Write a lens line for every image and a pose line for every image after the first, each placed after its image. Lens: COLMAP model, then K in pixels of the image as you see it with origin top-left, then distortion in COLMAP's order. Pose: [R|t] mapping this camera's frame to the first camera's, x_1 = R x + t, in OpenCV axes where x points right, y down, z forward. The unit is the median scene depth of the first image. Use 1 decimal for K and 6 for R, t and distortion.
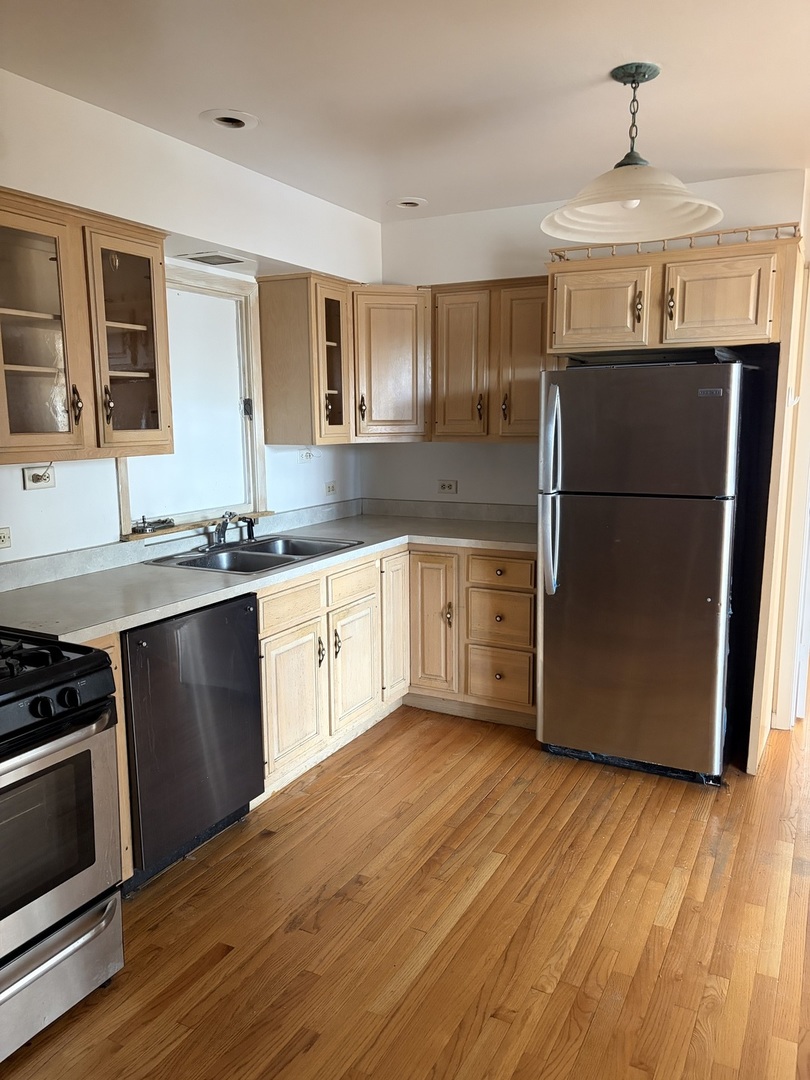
lens RADIAL K [[810.4, 0, 404.5], [0, 810.4, 541.1], [0, 0, 1]] dist [0.036719, -0.050409]
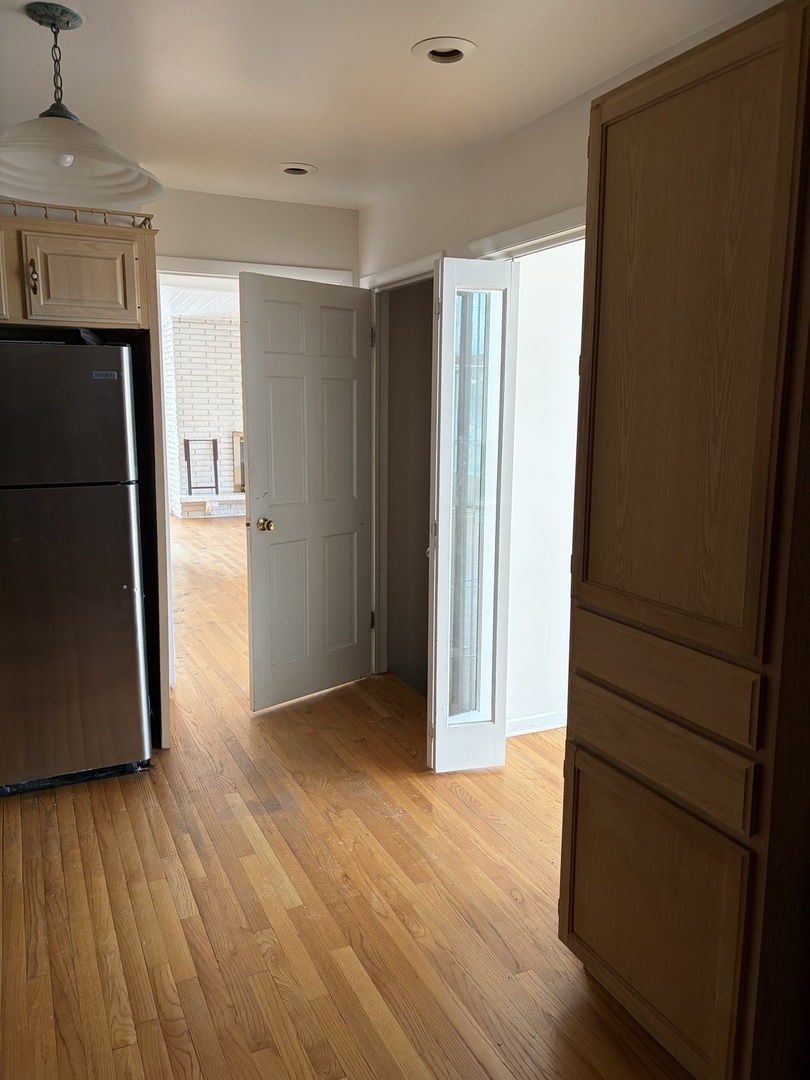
lens RADIAL K [[810.4, 0, 409.7], [0, 810.4, 533.4], [0, 0, 1]] dist [0.036719, -0.050409]
pose [[0.581731, -0.117737, 0.804815, -0.212402], [0.111824, 0.991649, 0.064241, -0.016935], [-0.805658, 0.052627, 0.590039, 0.141023]]
